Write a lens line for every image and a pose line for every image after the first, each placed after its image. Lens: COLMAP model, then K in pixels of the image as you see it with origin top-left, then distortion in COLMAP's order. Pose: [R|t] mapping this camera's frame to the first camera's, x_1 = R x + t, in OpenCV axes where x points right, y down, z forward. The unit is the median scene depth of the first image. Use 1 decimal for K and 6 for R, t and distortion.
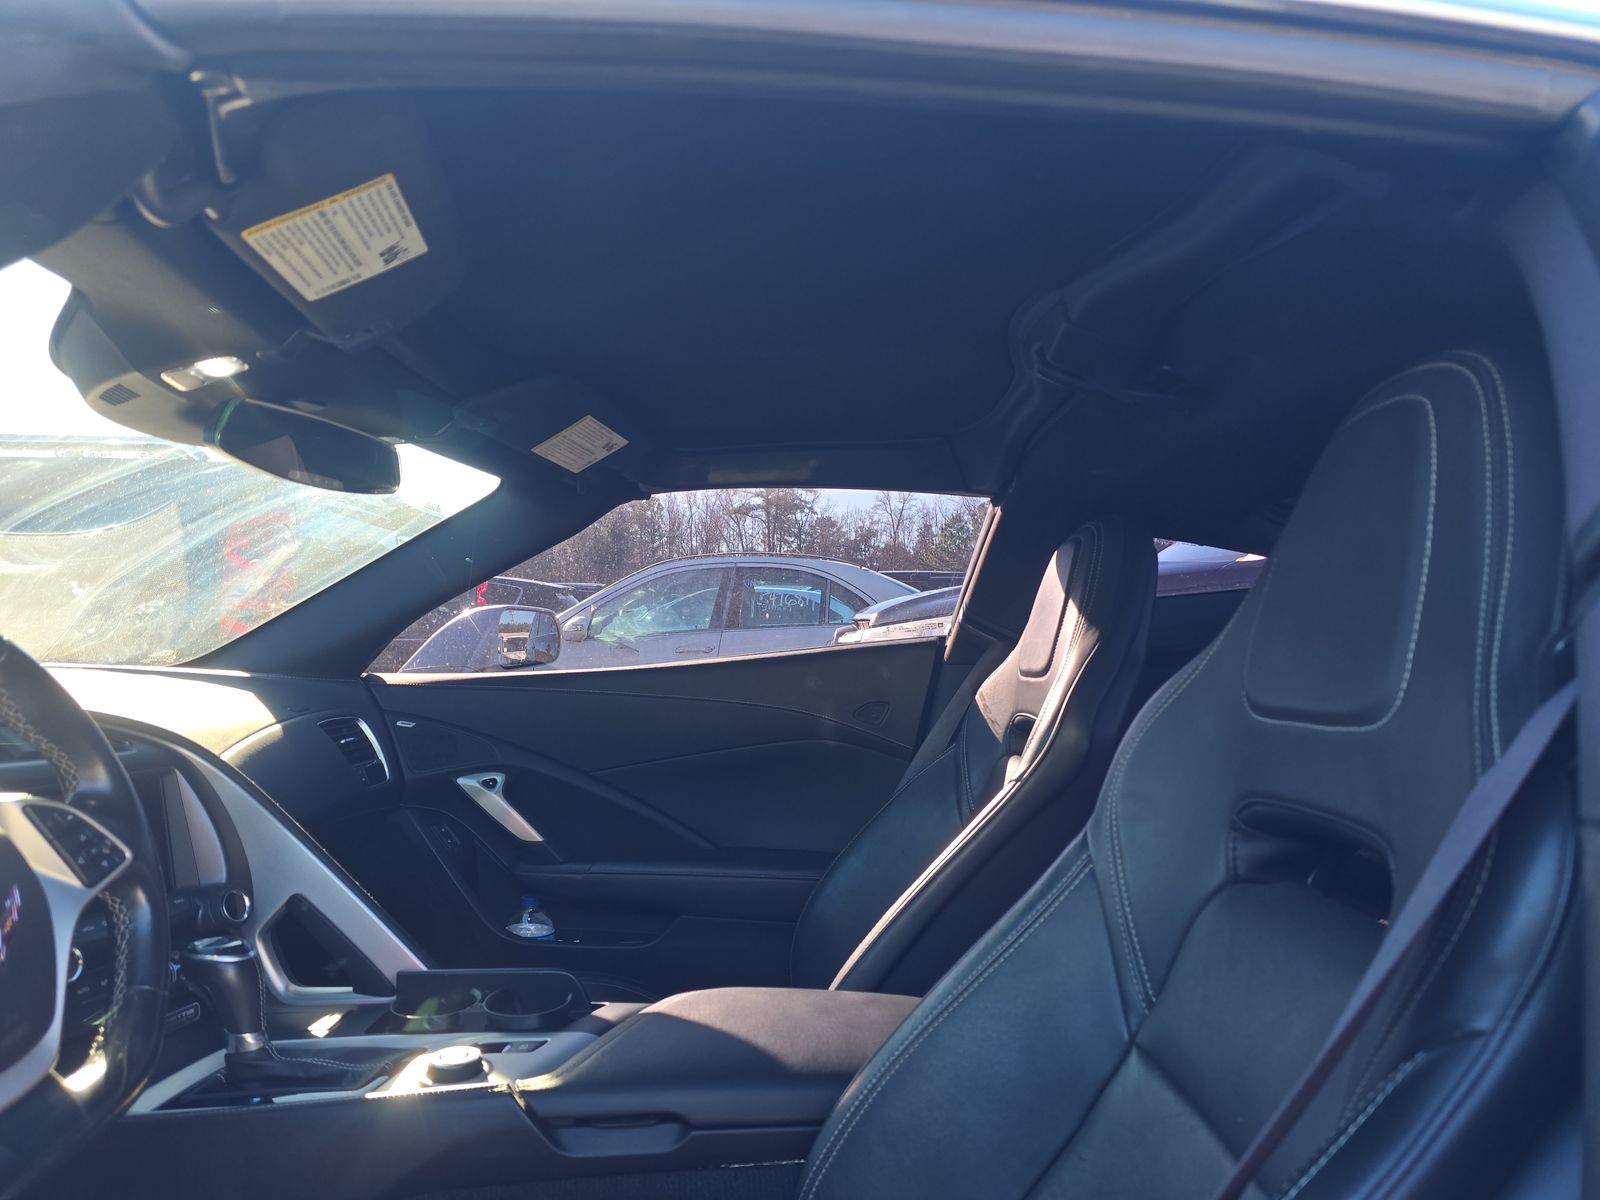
lens RADIAL K [[1090.2, 0, 798.0], [0, 1090.2, 619.5], [0, 0, 1]] dist [0.059926, -0.063649]
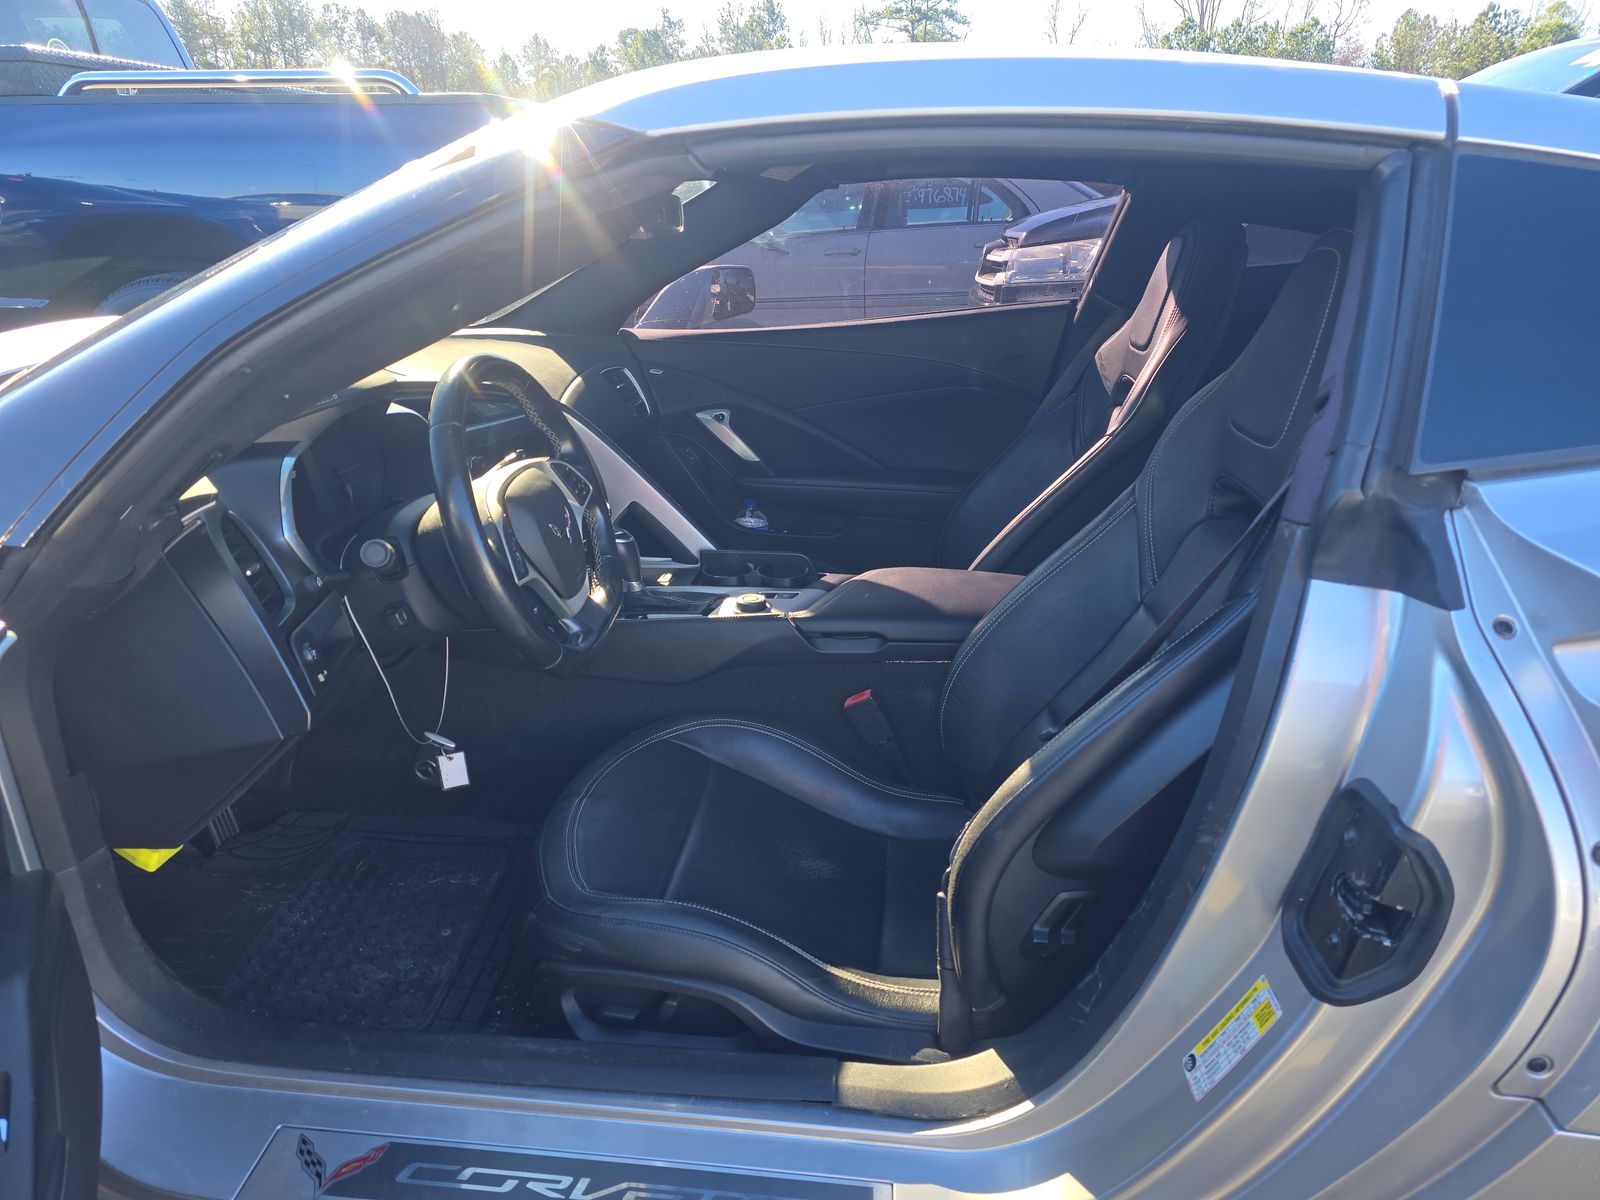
lens RADIAL K [[1090.2, 0, 798.0], [0, 1090.2, 619.5], [0, 0, 1]] dist [0.059926, -0.063649]
pose [[0.992477, 0.037128, -0.116662, -0.028066], [0.007948, 0.931355, 0.364025, -0.159011], [0.122169, -0.362214, 0.924054, -0.473625]]
